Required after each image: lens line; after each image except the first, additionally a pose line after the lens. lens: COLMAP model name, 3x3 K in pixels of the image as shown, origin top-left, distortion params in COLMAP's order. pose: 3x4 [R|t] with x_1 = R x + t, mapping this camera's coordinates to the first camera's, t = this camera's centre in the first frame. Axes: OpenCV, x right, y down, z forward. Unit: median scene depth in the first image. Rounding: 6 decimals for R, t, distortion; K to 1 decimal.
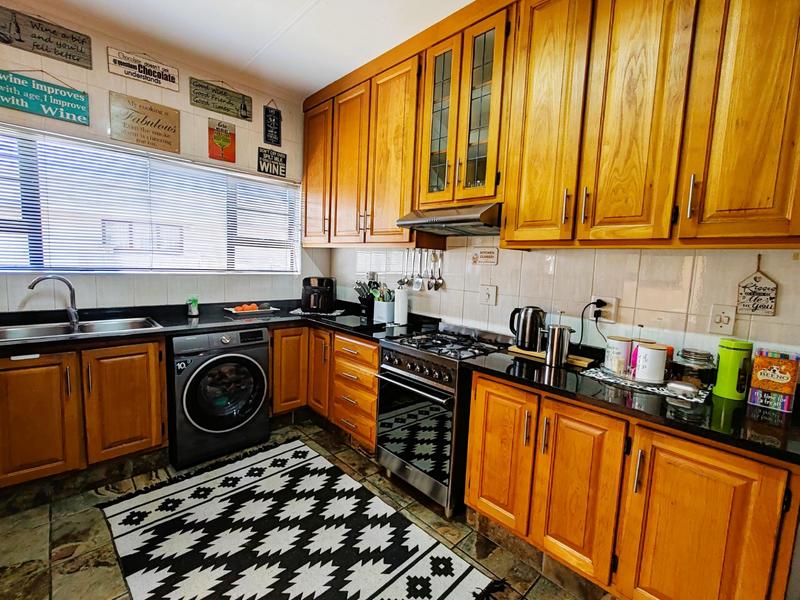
lens RADIAL K [[365.2, 0, 399.6], [0, 365.2, 297.6], [0, 0, 1]] dist [-0.000148, -0.000549]
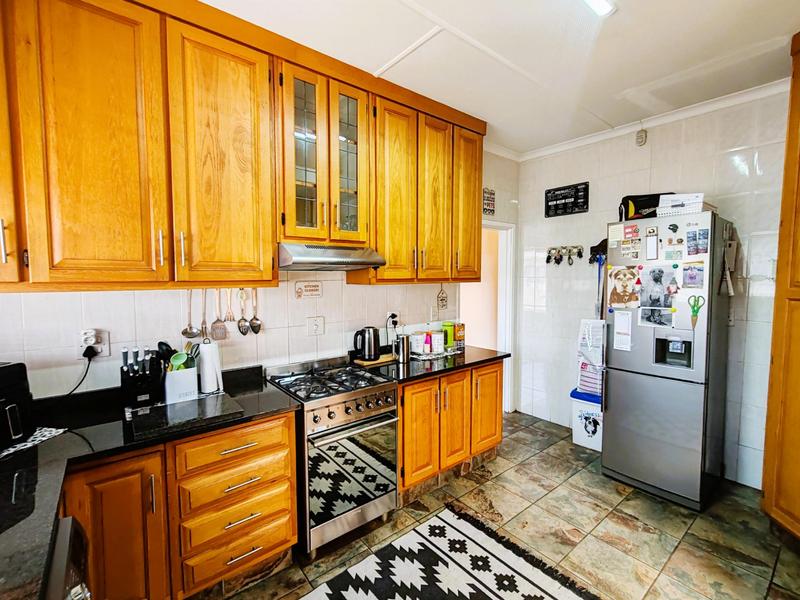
lens RADIAL K [[365.2, 0, 399.5], [0, 365.2, 300.1], [0, 0, 1]] dist [-0.000148, -0.000549]
pose [[0.074780, -0.109085, 0.991216, -0.813272], [0.104455, 0.989387, 0.101003, -0.170841], [-0.991714, 0.095984, 0.085381, 0.694967]]
